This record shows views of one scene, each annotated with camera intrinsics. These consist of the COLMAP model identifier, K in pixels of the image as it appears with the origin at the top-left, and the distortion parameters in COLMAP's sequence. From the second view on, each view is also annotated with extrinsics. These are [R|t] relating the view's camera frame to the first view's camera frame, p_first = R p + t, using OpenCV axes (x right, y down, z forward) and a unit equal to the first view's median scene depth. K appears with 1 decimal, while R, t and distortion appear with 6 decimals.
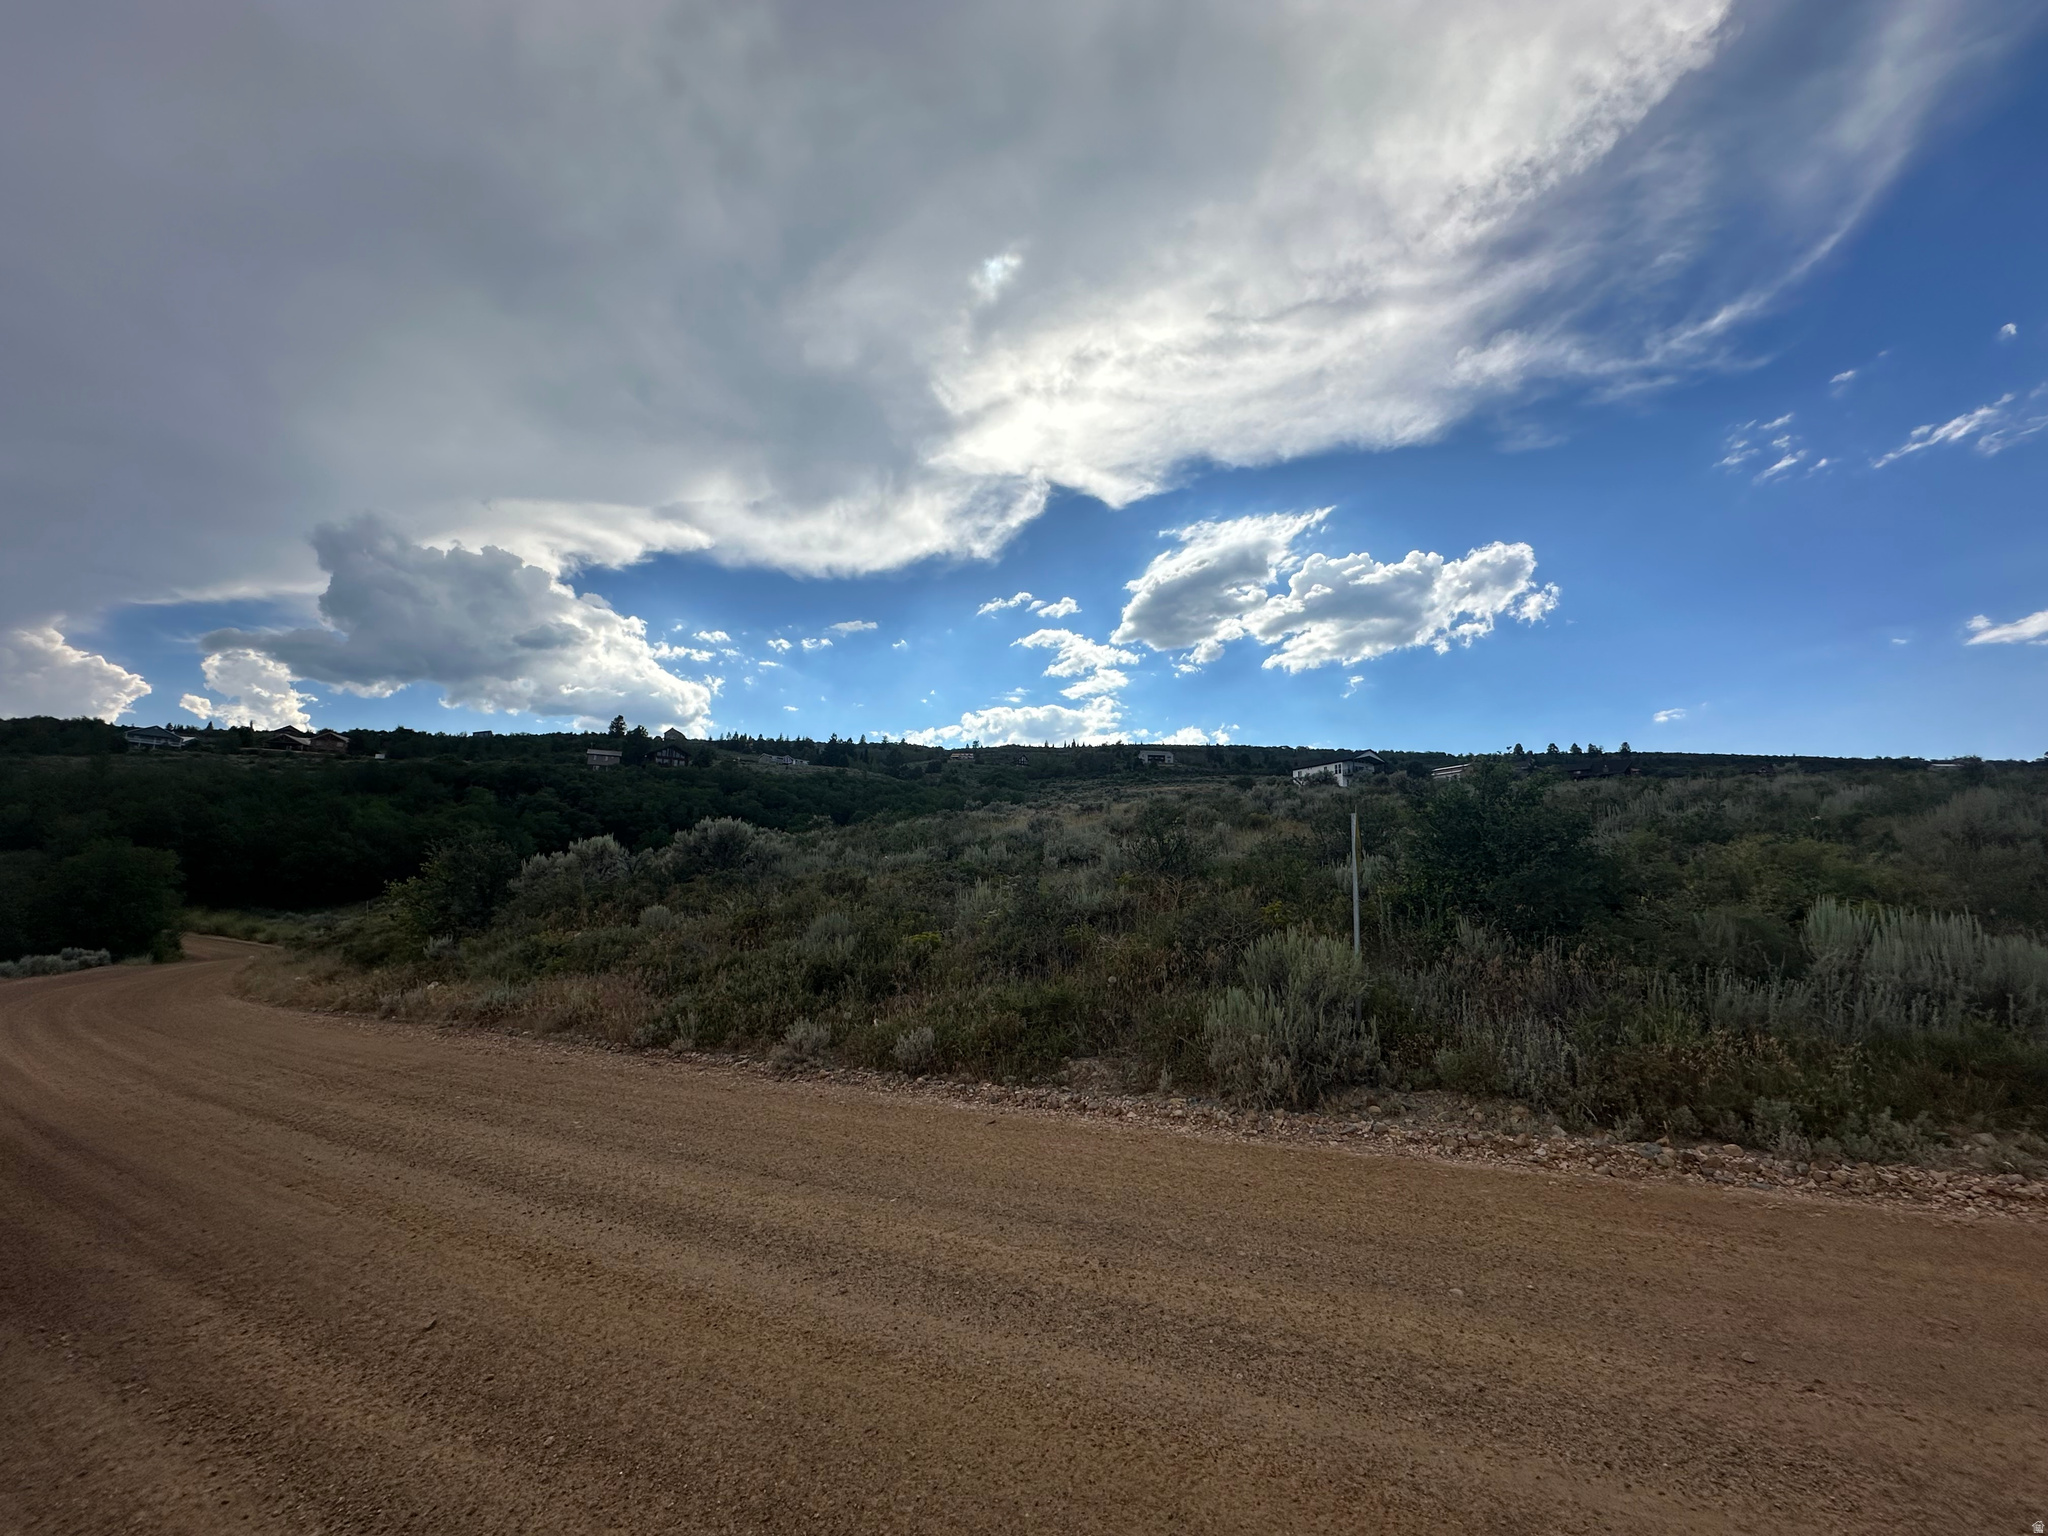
lens RADIAL K [[877.2, 0, 1049.2], [0, 877.2, 766.9], [0, 0, 1]] dist [-0.002116, 0.000447]
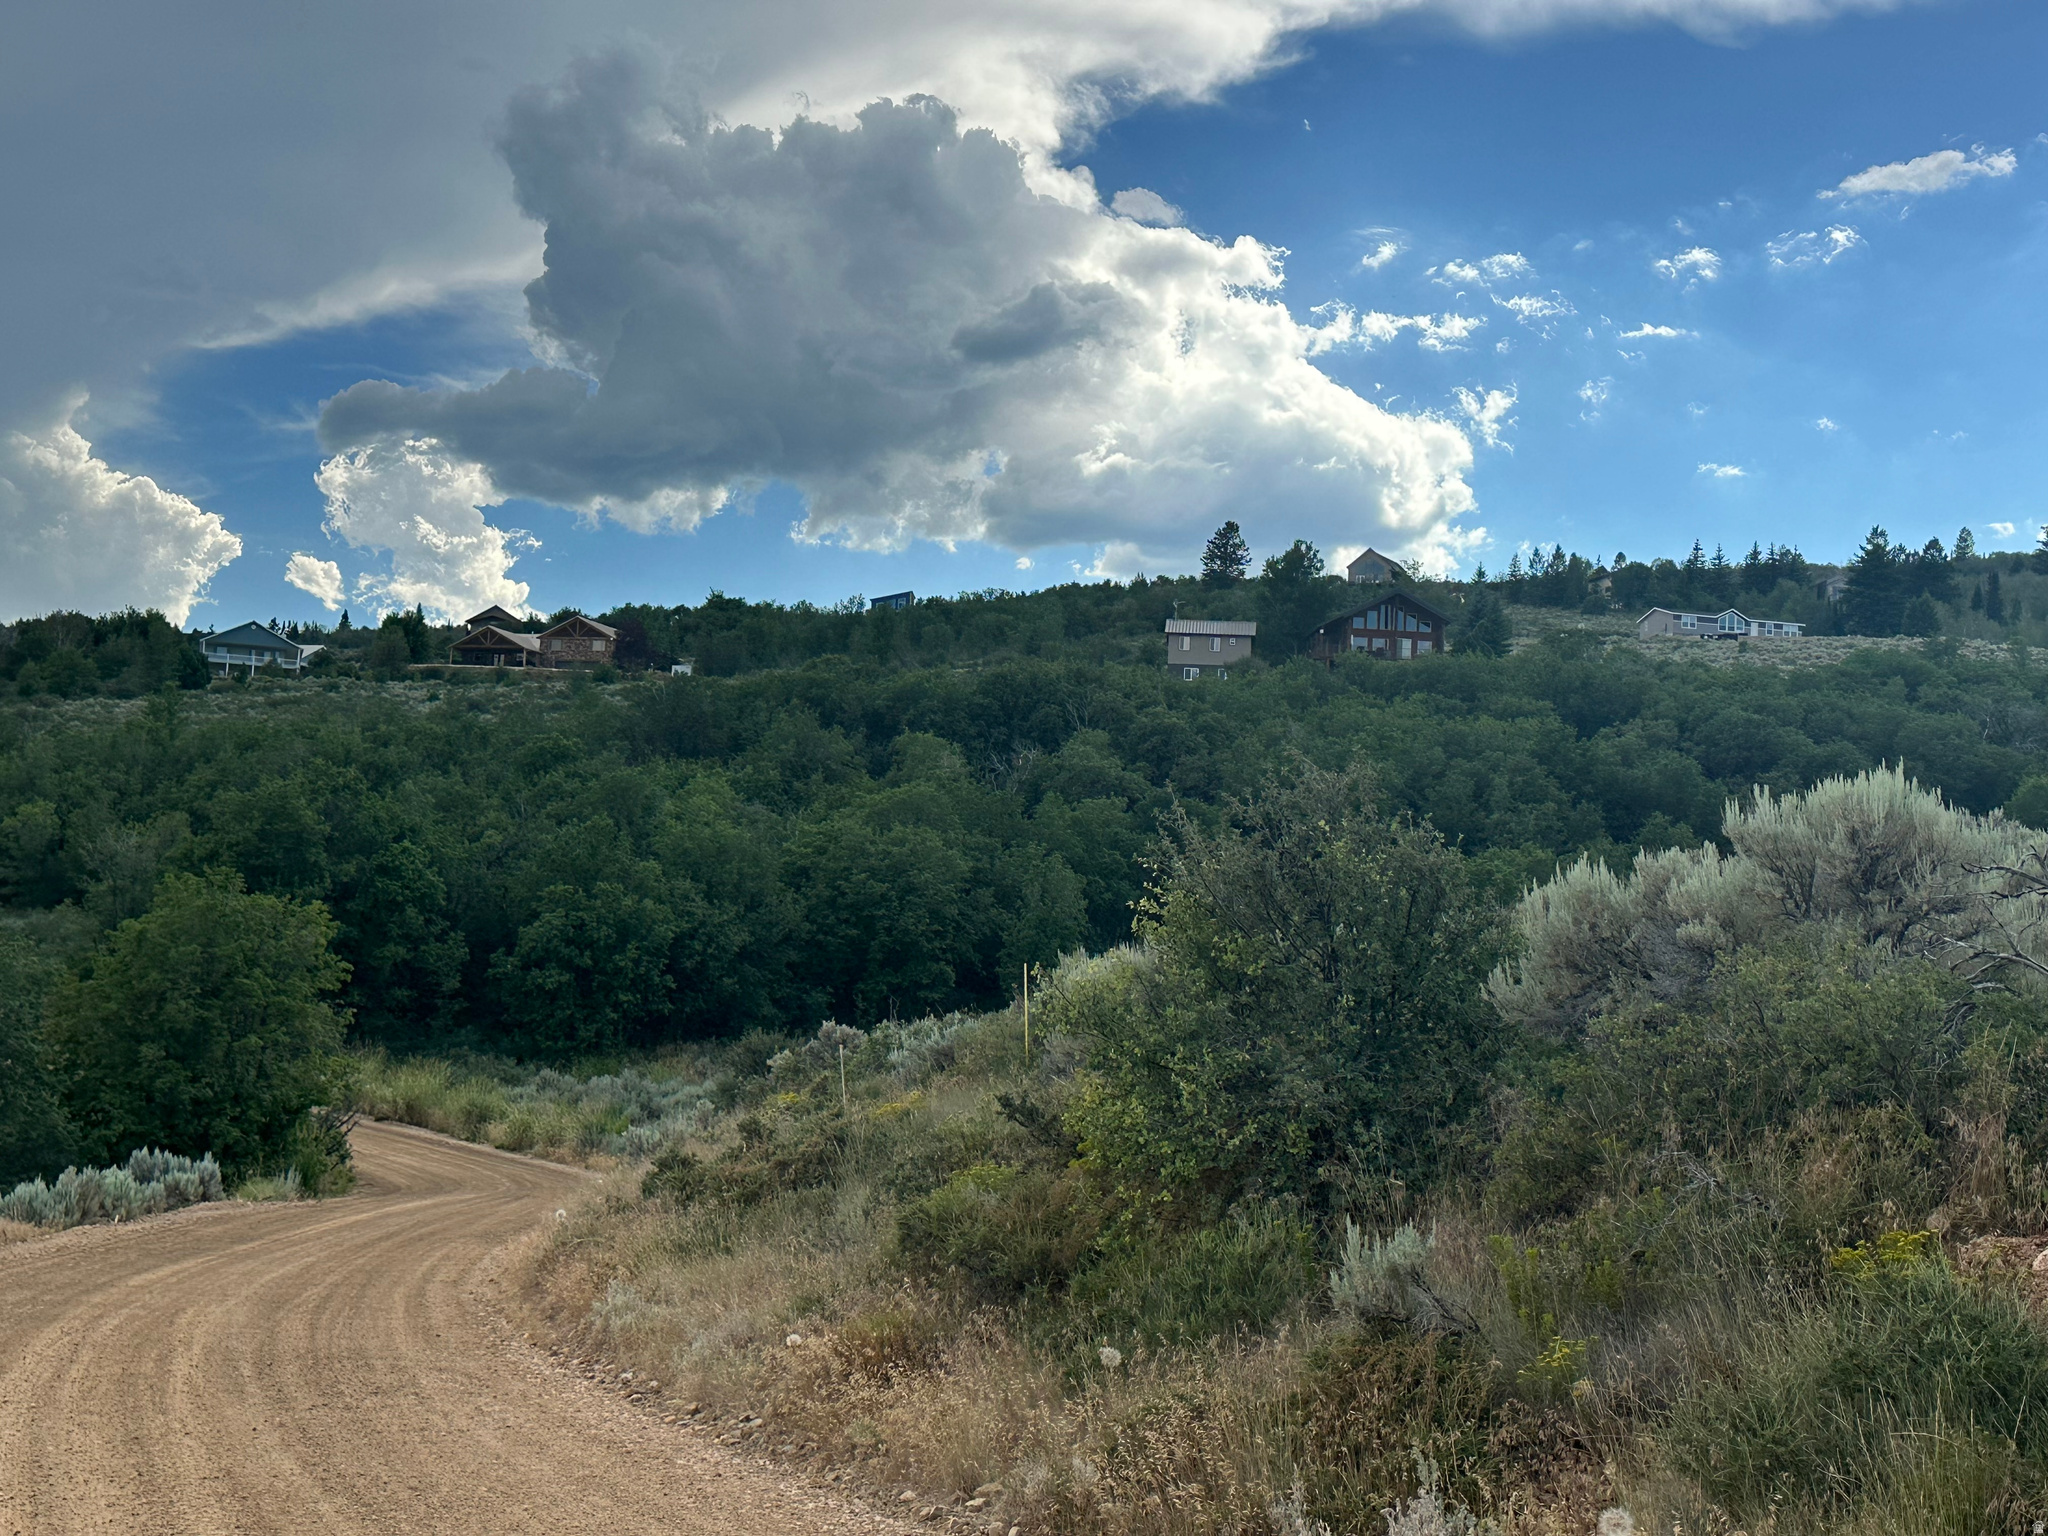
lens RADIAL K [[2612.2, 0, 1024.0], [0, 2612.2, 768.0], [0, 0, 1]] dist [0.011274, -0.007015]
pose [[0.873767, -0.029305, -0.485461, -0.079065], [0.046829, 0.998614, 0.024006, 0.010658], [0.484085, -0.043709, 0.873929, 0.068521]]
